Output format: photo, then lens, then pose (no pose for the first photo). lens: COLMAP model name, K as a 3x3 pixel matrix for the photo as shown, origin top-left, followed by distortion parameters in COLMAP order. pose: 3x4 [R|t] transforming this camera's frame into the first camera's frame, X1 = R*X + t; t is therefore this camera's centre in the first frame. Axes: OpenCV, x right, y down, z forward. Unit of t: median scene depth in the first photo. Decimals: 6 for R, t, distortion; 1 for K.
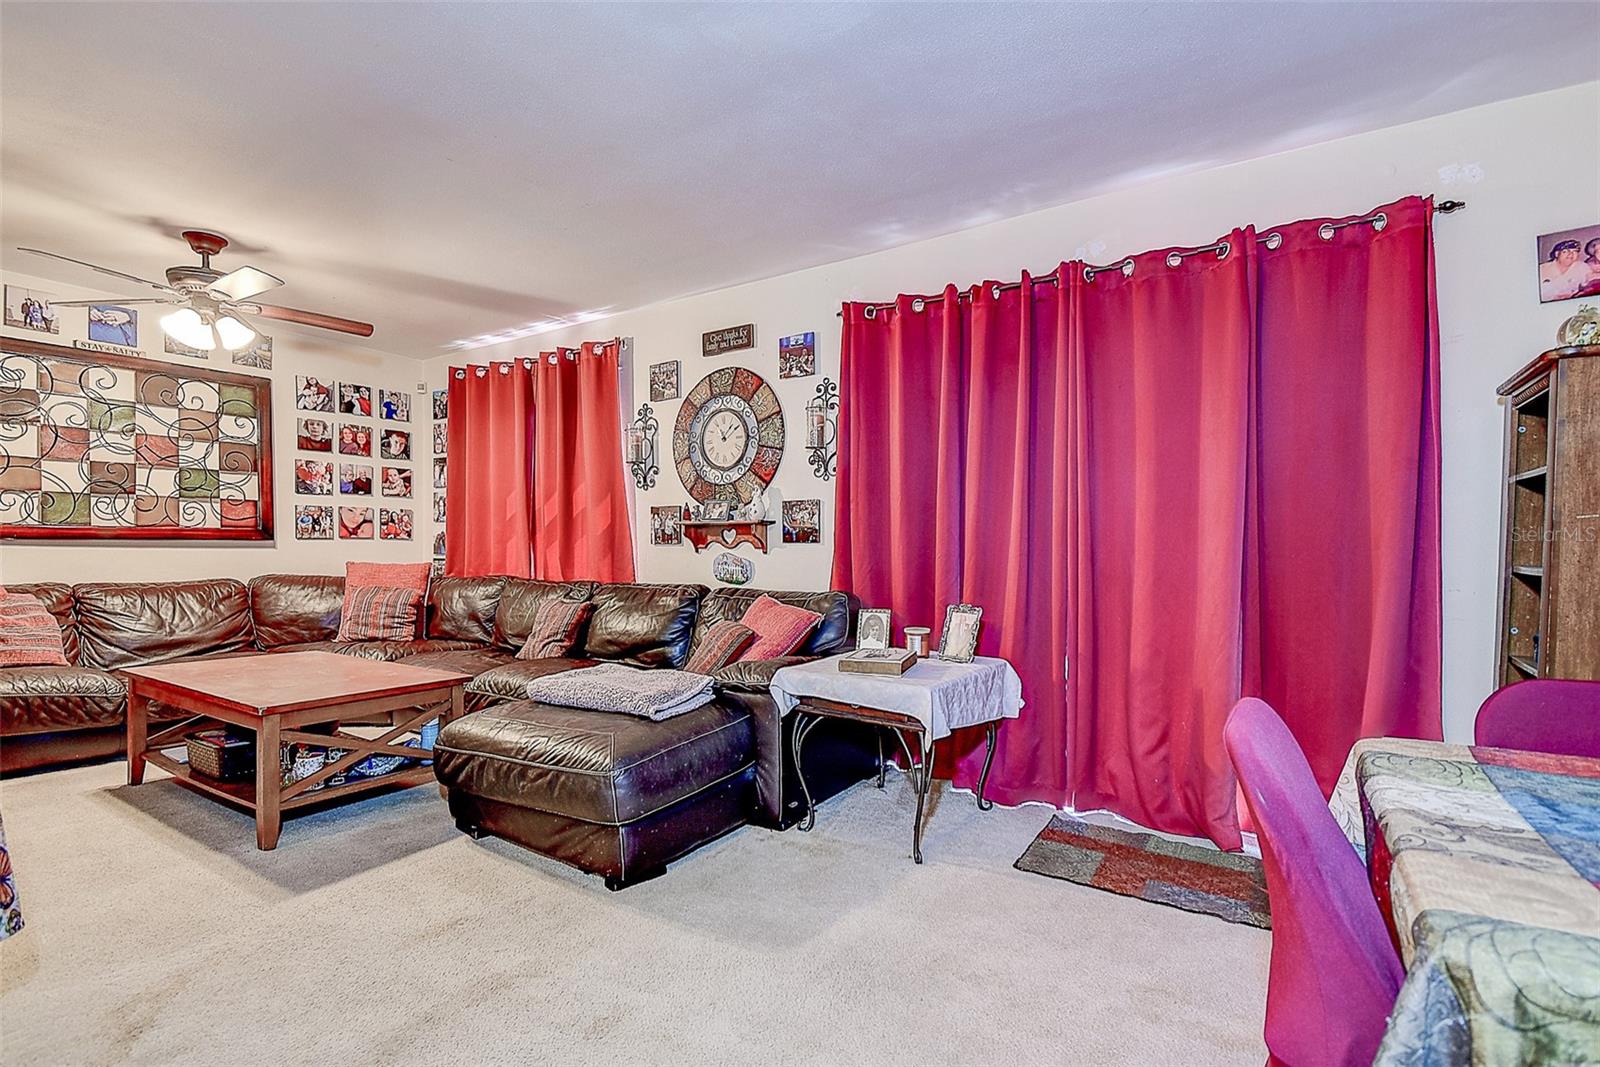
lens RADIAL K [[742.9, 0, 796.0], [0, 742.9, 545.7], [0, 0, 1]] dist [0.011462, -0.012791]
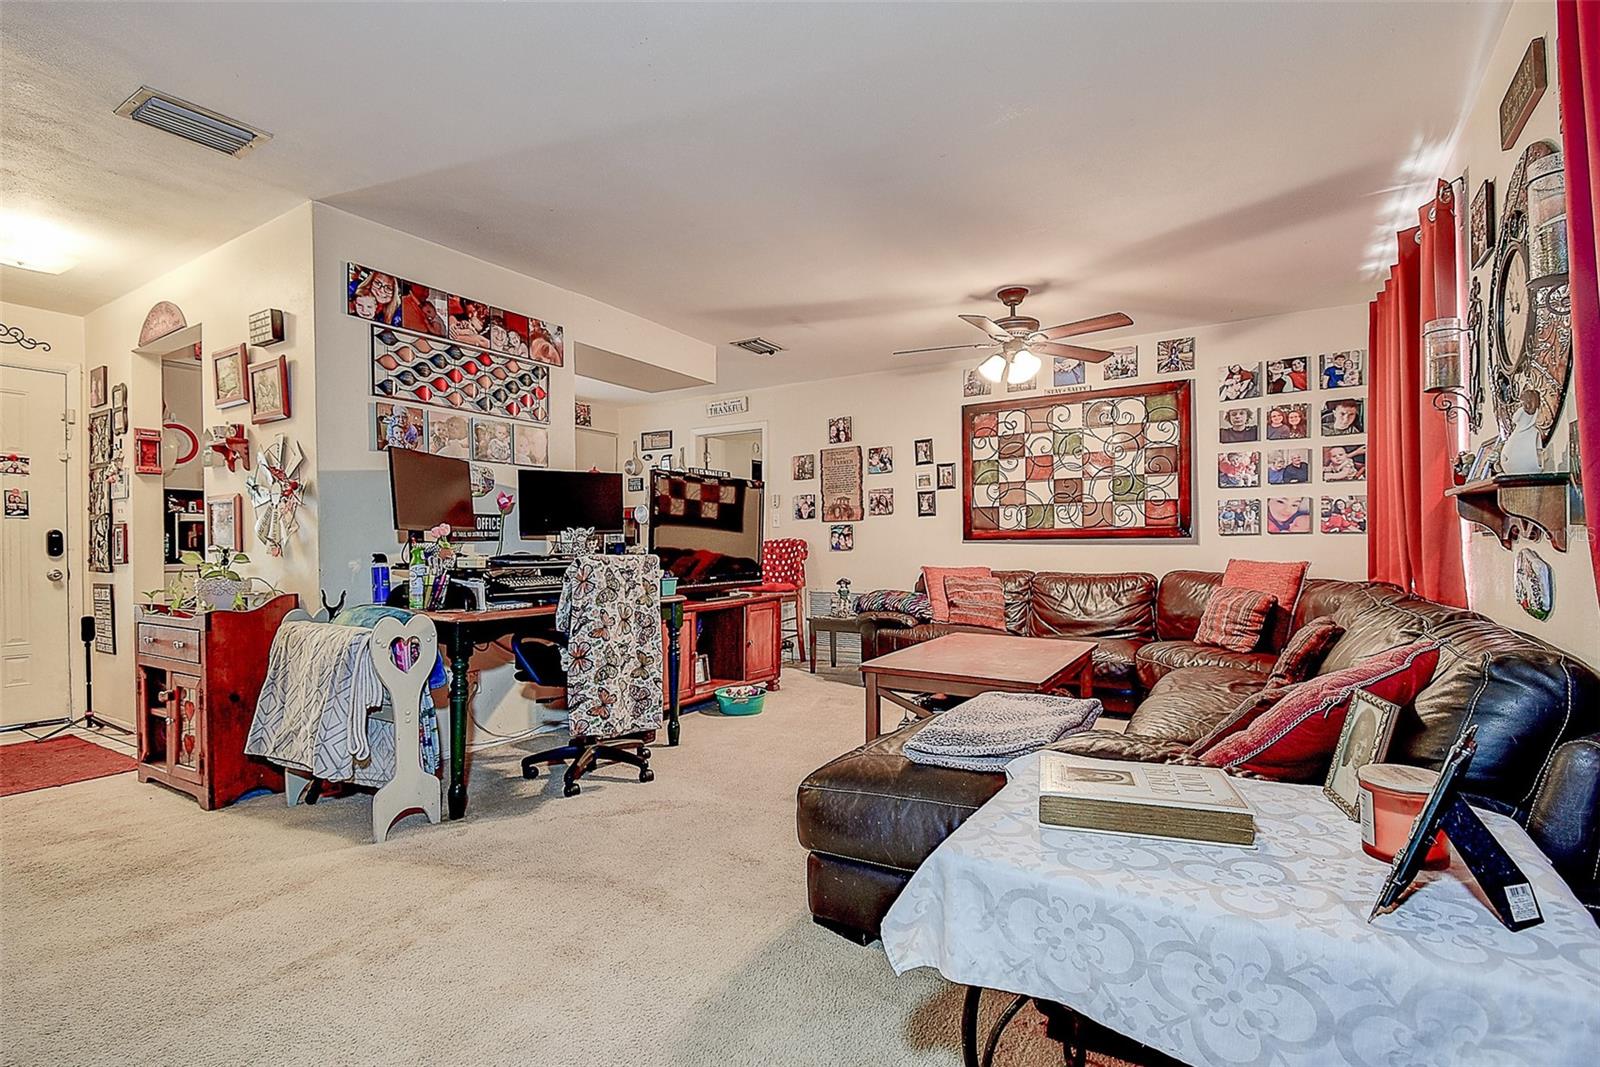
lens RADIAL K [[742.9, 0, 794.9], [0, 742.9, 544.0], [0, 0, 1]] dist [0.011462, -0.012791]
pose [[0.024948, -0.006685, -0.999666, 0.363613], [0.006846, 0.999955, -0.006516, 0.006155], [0.999665, -0.006681, 0.024992, 0.524881]]
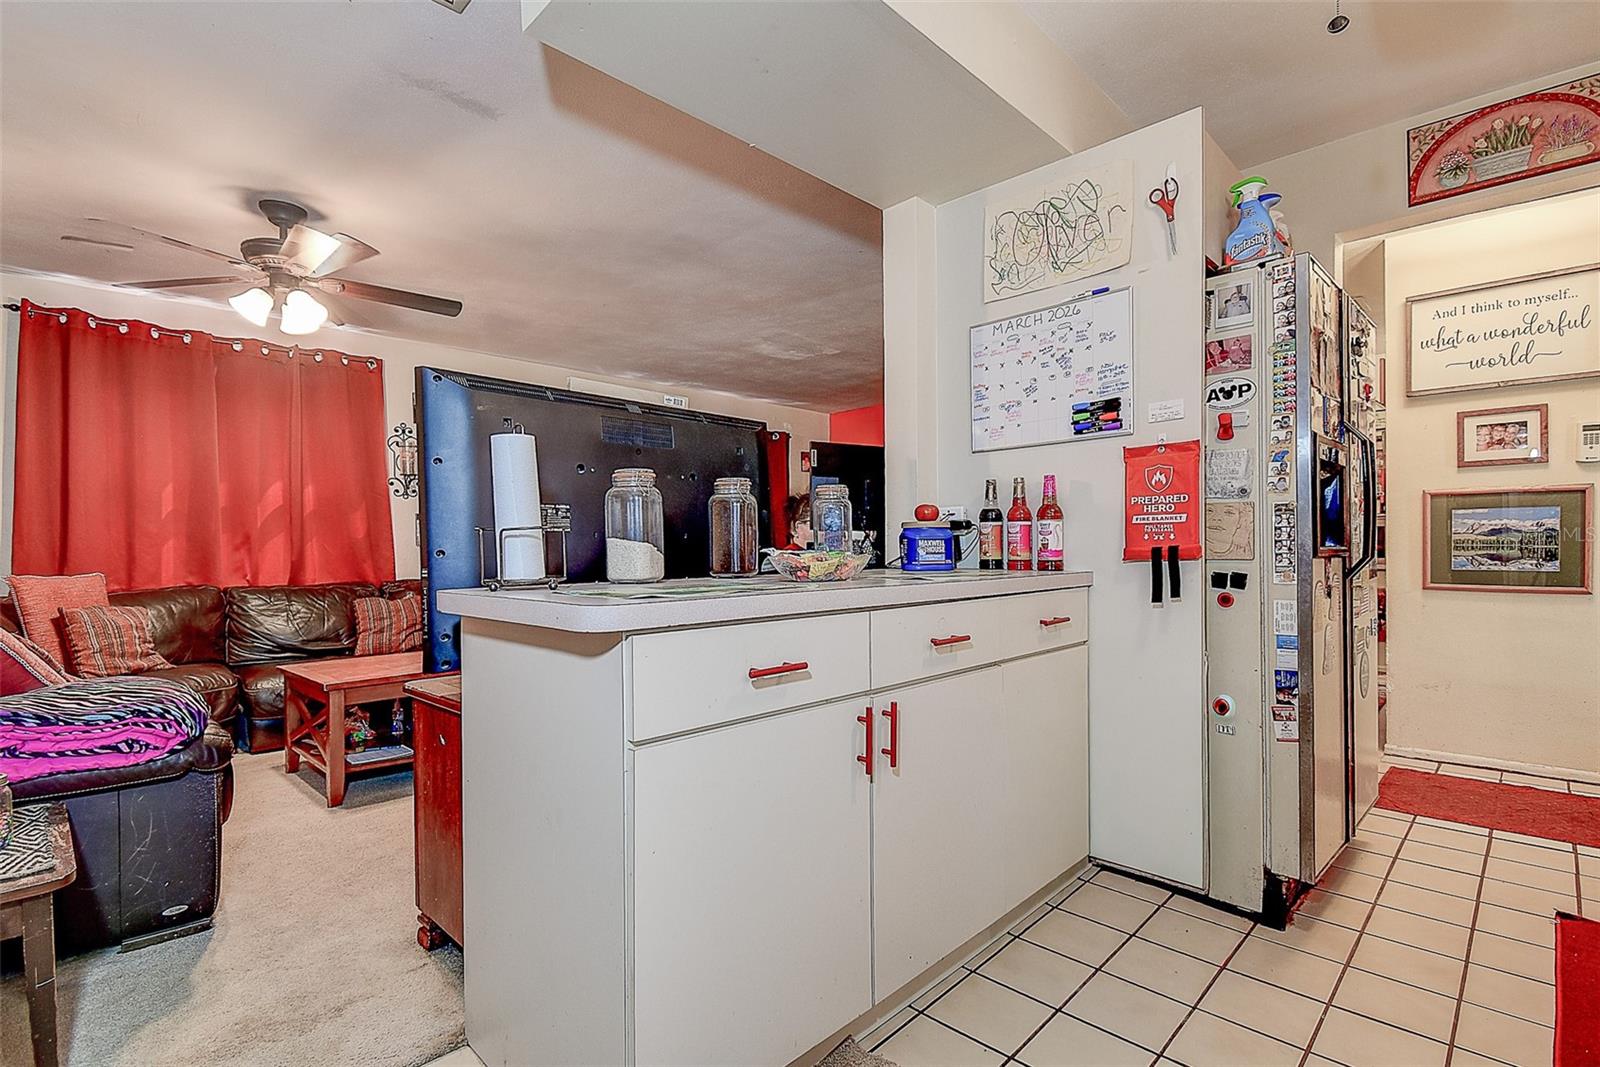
lens RADIAL K [[742.9, 0, 799.8], [0, 742.9, 547.4], [0, 0, 1]] dist [0.011462, -0.012791]
pose [[0.197682, -0.010845, 0.980206, -1.296736], [0.008122, 0.999923, 0.009425, -0.005865], [-0.980232, 0.006098, 0.197755, 0.187663]]
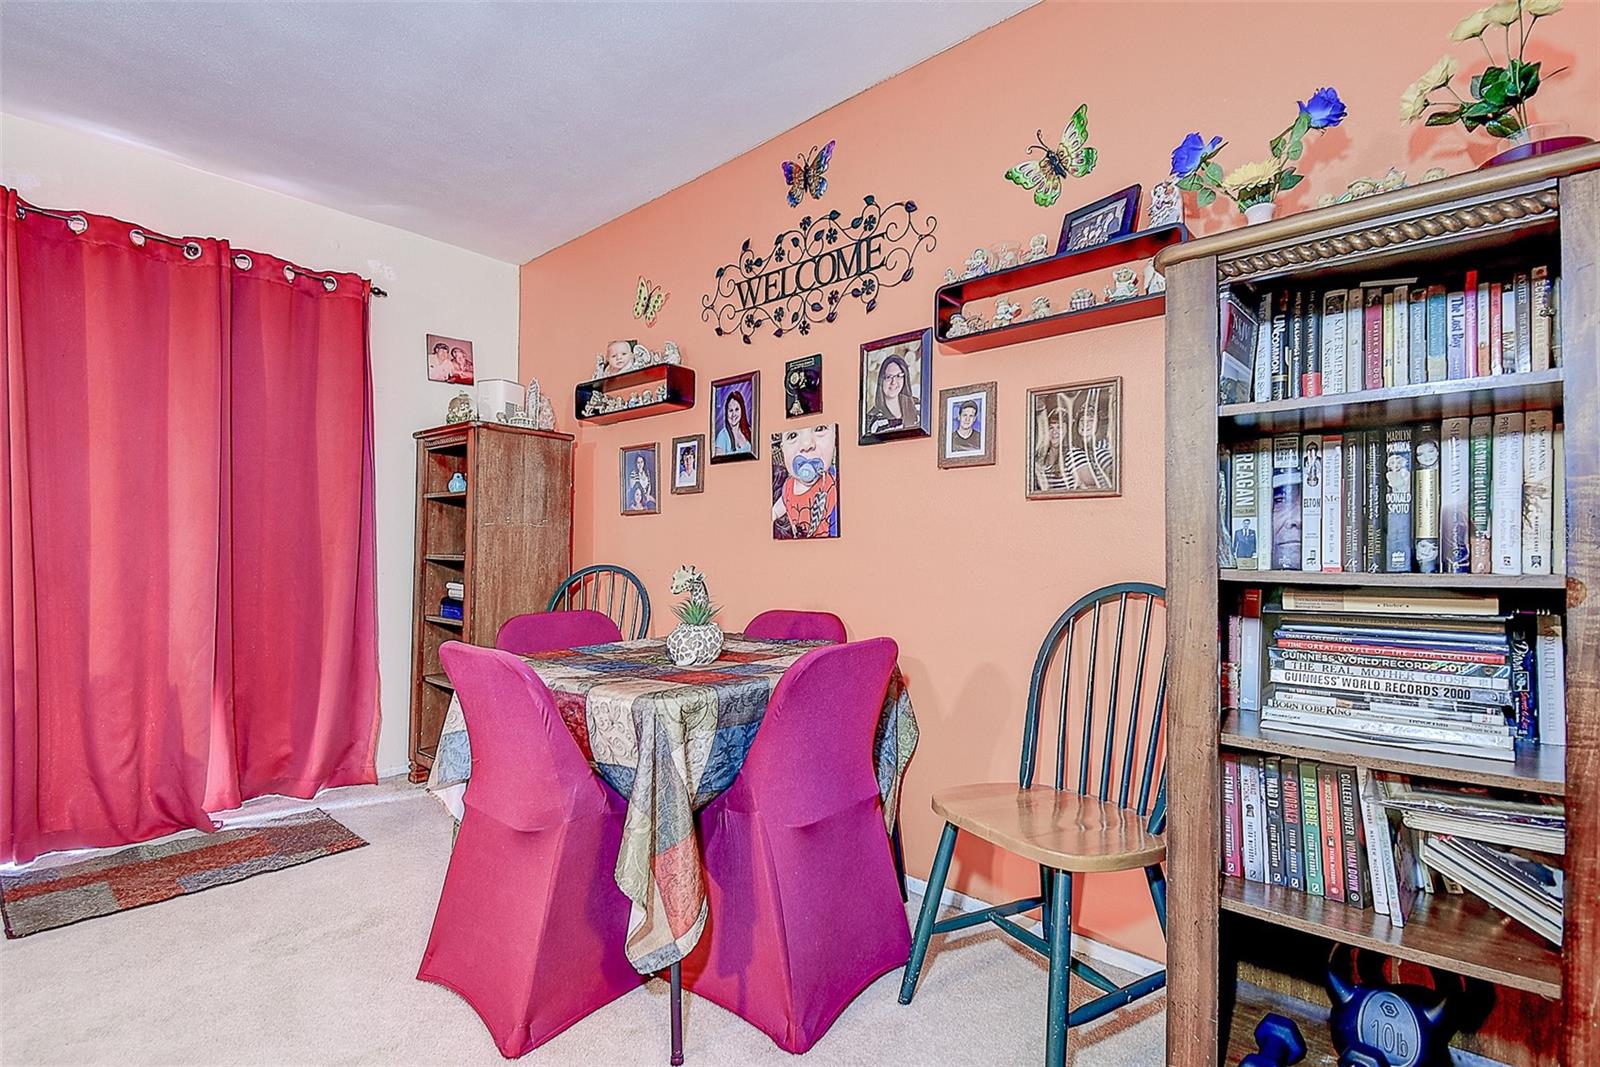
lens RADIAL K [[742.9, 0, 799.7], [0, 742.9, 544.7], [0, 0, 1]] dist [0.011462, -0.012791]
pose [[0.130988, -0.000908, 0.991383, -0.216457], [0.000187, 1.000000, 0.000891, 0.003388], [-0.991384, 0.000069, 0.130988, 0.029735]]
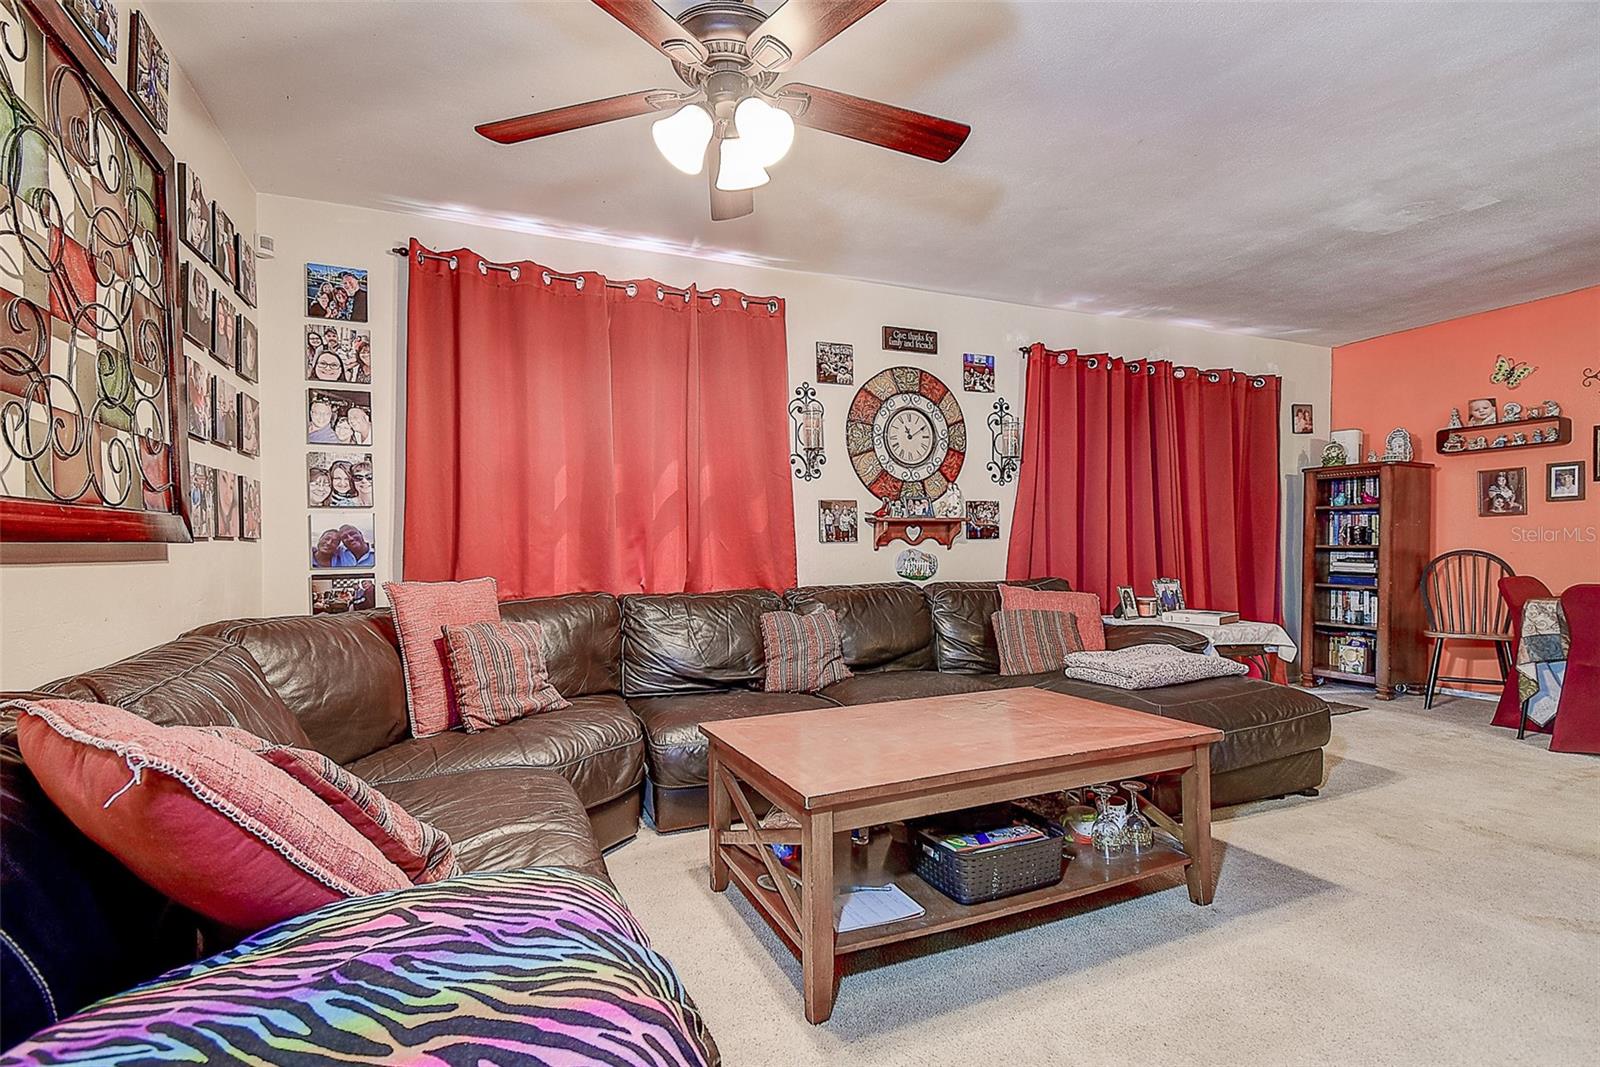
lens RADIAL K [[742.9, 0, 801.6], [0, 742.9, 544.3], [0, 0, 1]] dist [0.011462, -0.012791]
pose [[0.548964, -0.009763, 0.835789, -1.011638], [0.014792, 0.999889, 0.001964, -0.001514], [-0.835715, 0.011284, 0.549047, 0.561393]]
